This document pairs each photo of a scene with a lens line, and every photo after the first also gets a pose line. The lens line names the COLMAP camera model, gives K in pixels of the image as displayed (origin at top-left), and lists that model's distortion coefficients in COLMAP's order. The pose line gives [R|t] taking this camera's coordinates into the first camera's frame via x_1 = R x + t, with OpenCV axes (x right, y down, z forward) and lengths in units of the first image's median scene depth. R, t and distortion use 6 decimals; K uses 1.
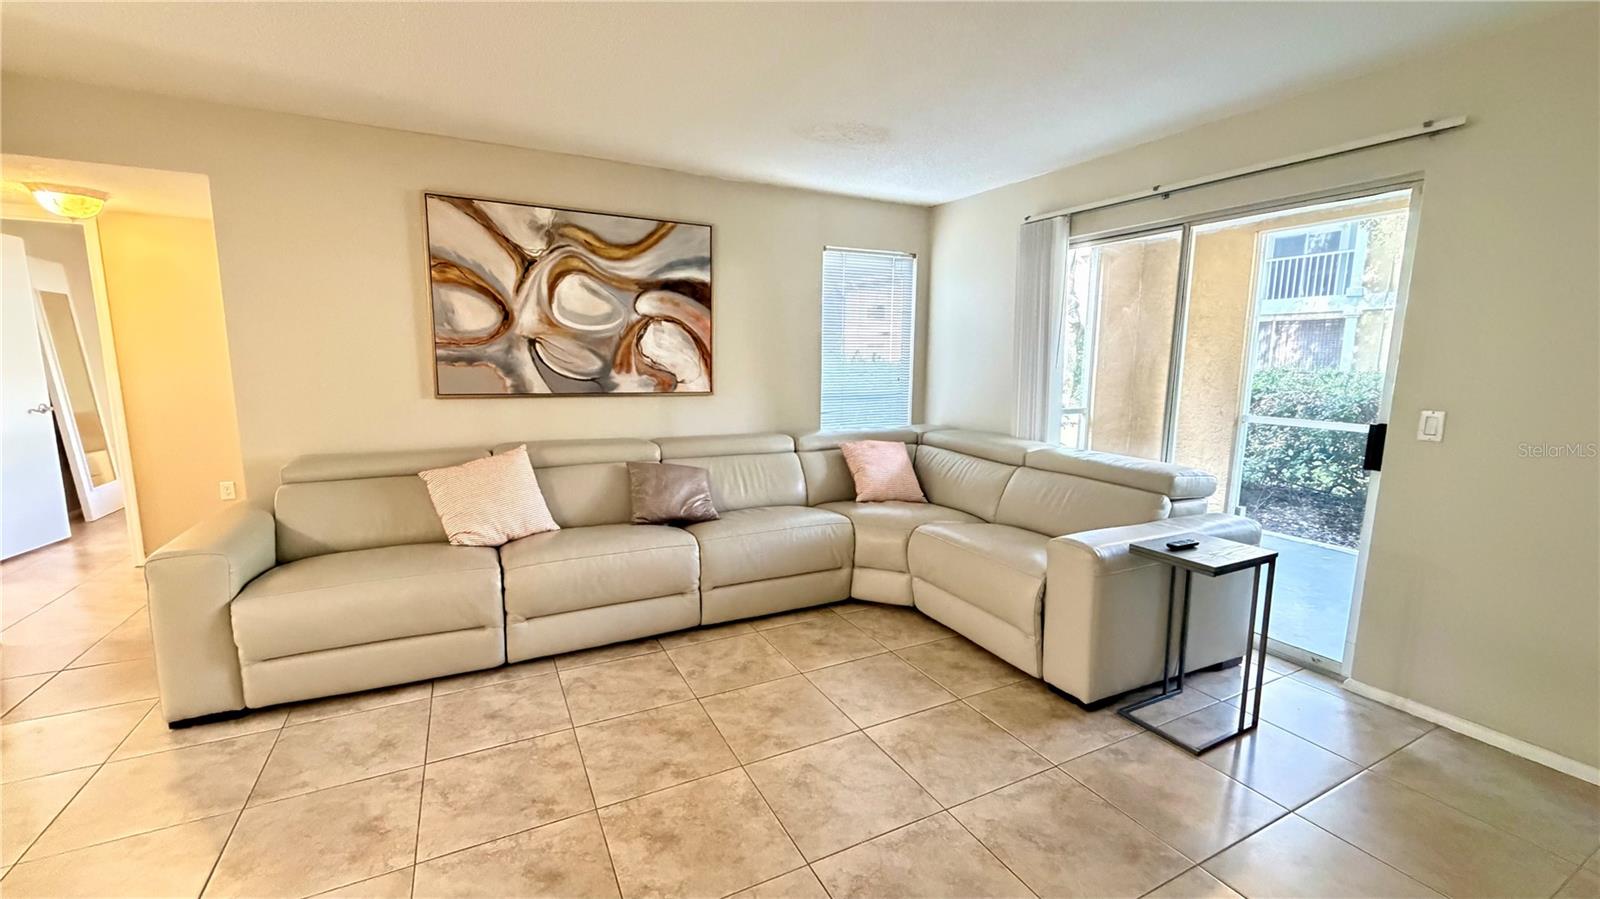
lens RADIAL K [[644.2, 0, 795.8], [0, 644.2, 449.1], [0, 0, 1]] dist [0.001079, 0.000098]
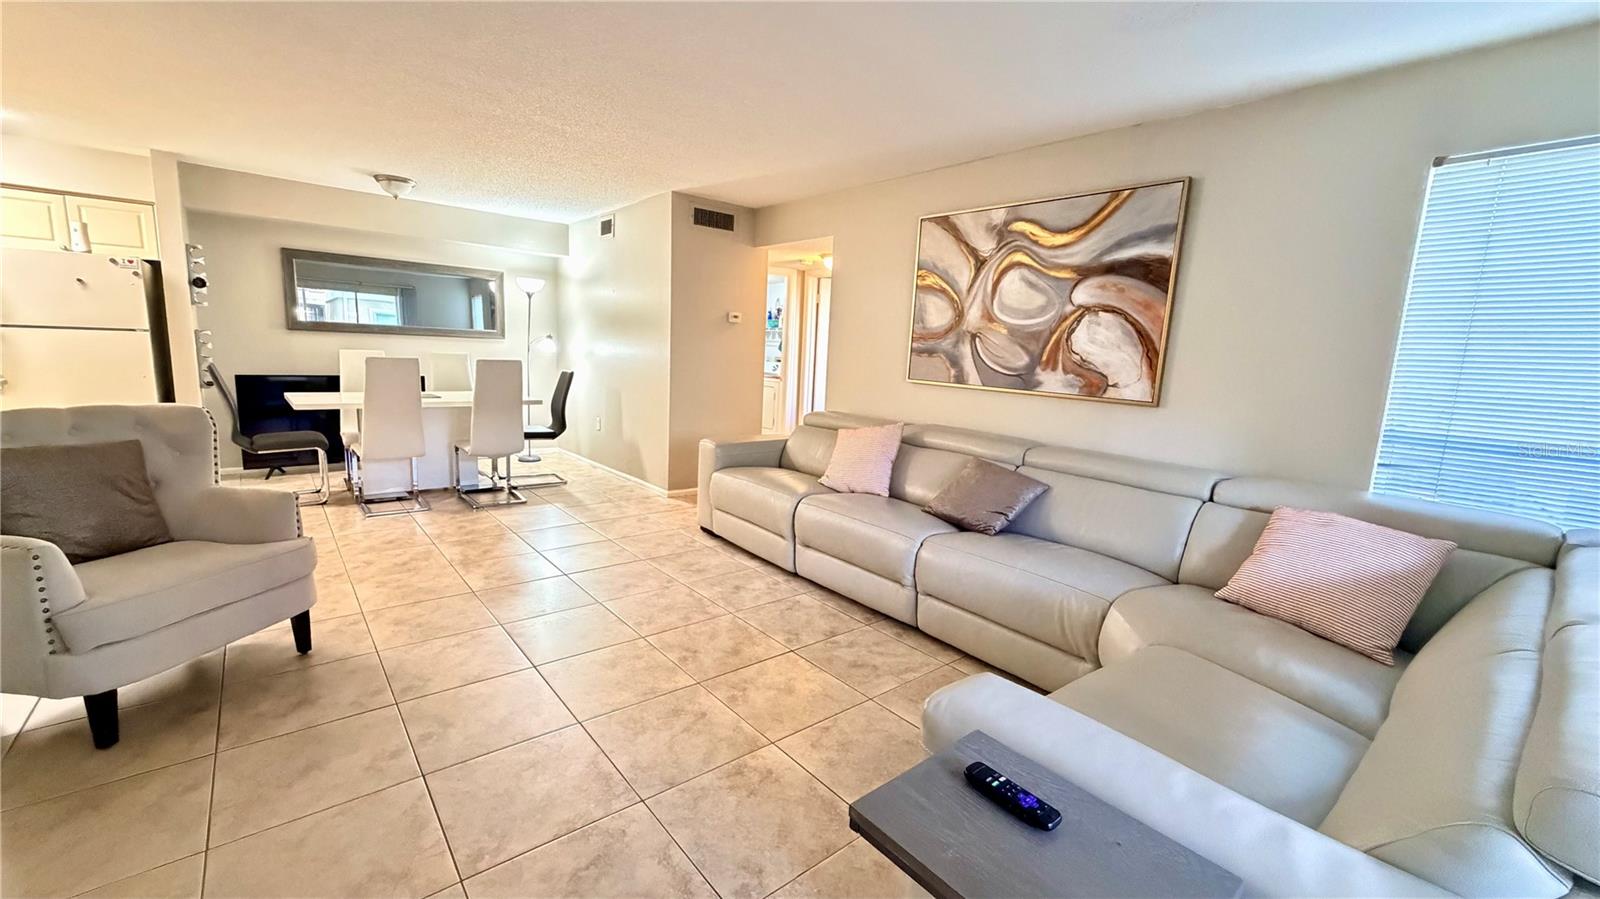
lens RADIAL K [[644.2, 0, 795.8], [0, 644.2, 449.1], [0, 0, 1]] dist [0.001079, 0.000098]
pose [[0.216941, 0.150937, -0.964445, 0.575117], [-0.185621, 0.976327, 0.111043, -0.045710], [0.958374, 0.154932, 0.239823, 0.470218]]
